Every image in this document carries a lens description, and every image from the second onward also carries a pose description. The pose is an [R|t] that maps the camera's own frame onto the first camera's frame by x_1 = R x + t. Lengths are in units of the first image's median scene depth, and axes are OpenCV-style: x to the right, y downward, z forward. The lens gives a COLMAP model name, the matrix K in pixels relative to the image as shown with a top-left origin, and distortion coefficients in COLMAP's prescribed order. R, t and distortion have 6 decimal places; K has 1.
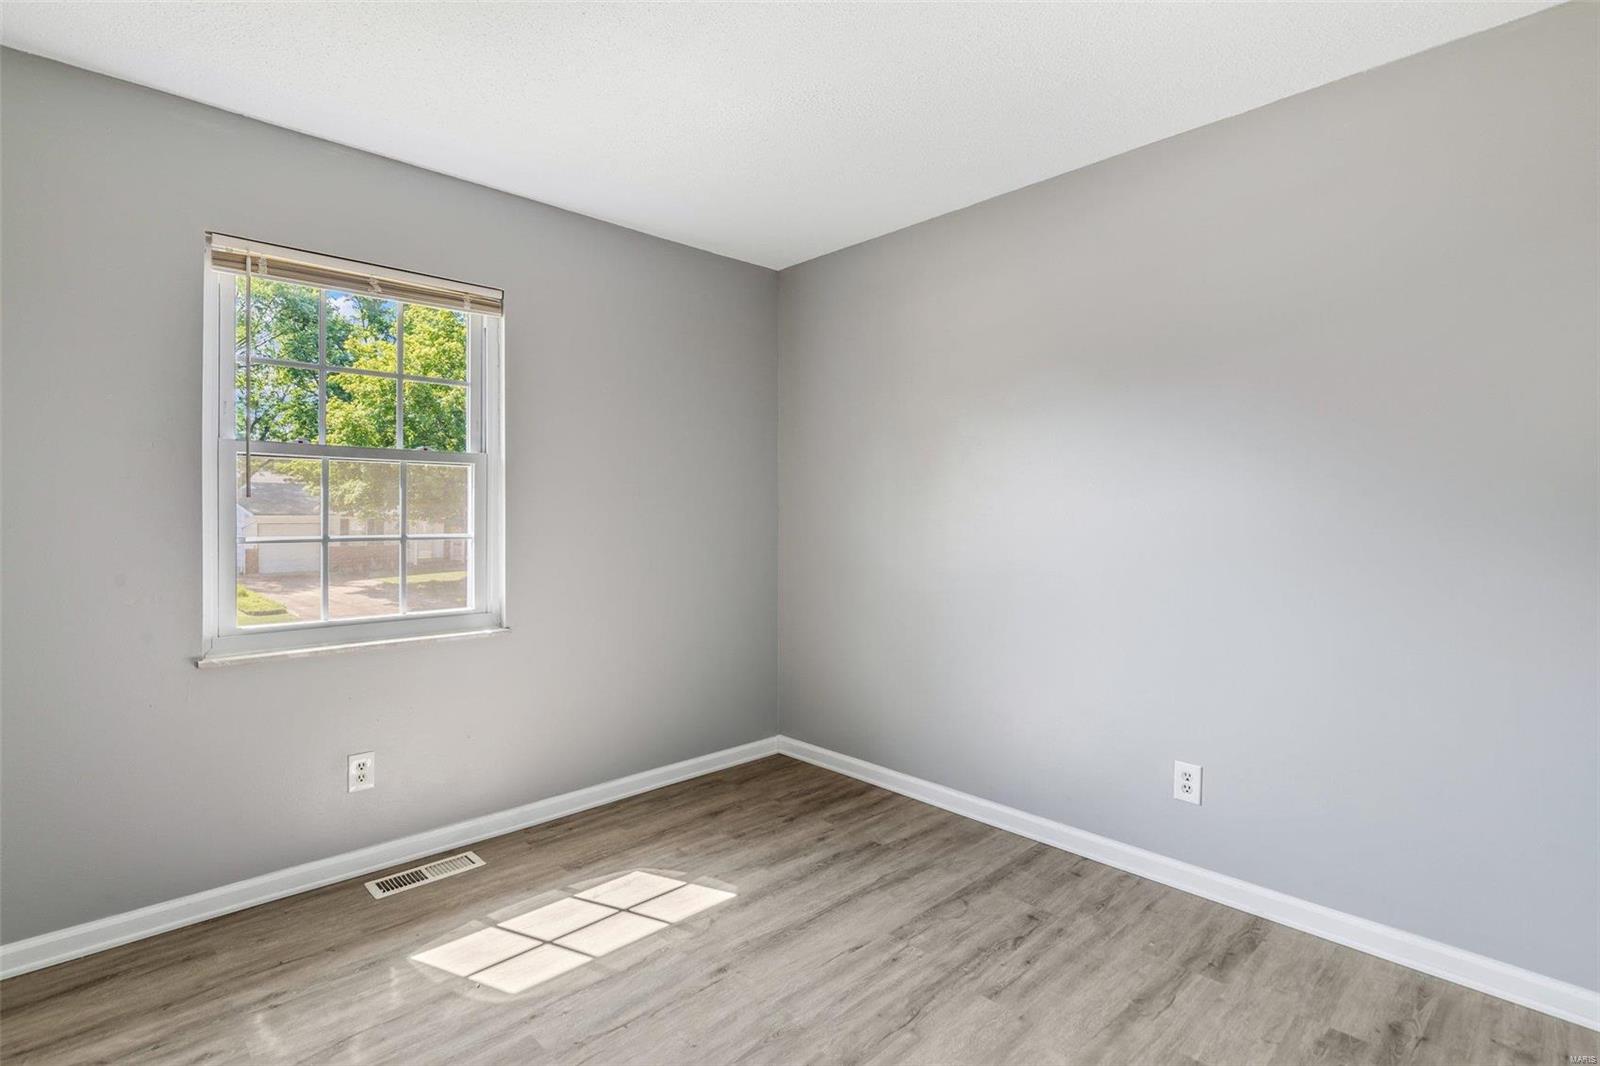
lens RADIAL K [[759.1, 0, 809.0], [0, 759.1, 520.9], [0, 0, 1]] dist [-0.000049, 0.000686]
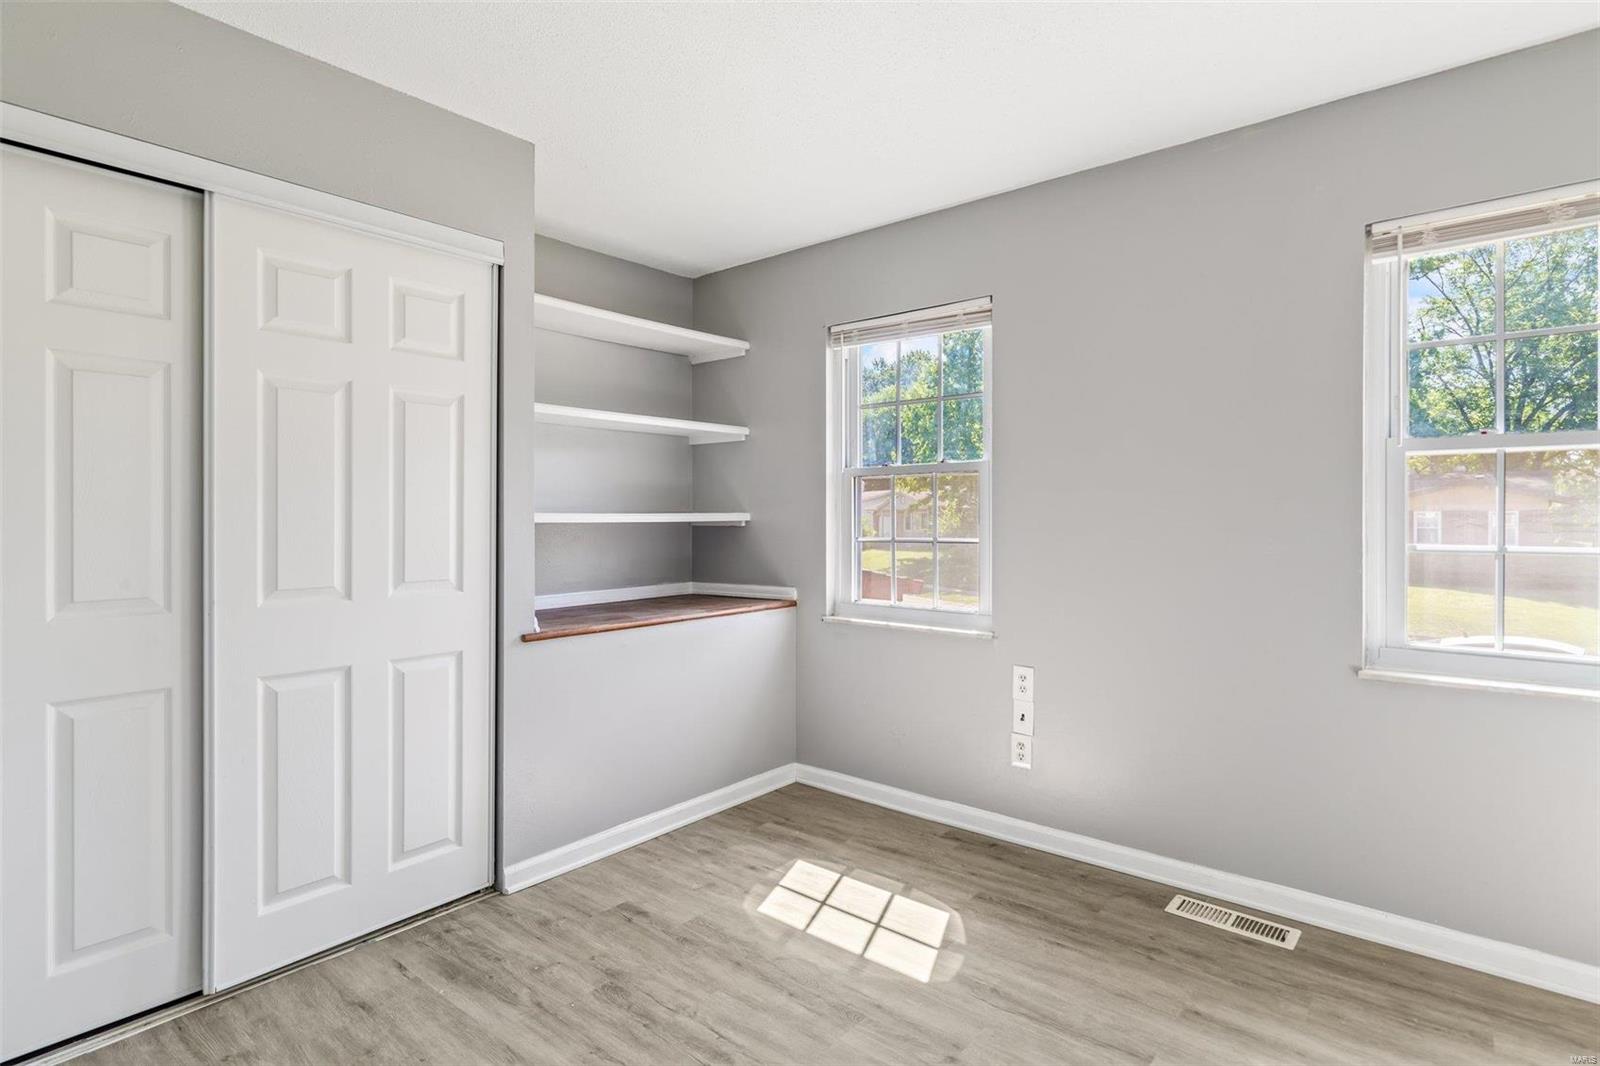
lens RADIAL K [[818.0, 0, 805.6], [0, 818.0, 521.5], [0, 0, 1]] dist [-0.002548, -0.000491]
pose [[0.099034, 0.008196, -0.995050, 0.742296], [-0.003556, 0.999963, 0.007883, -0.015868], [0.995078, 0.002758, 0.099059, 0.744246]]
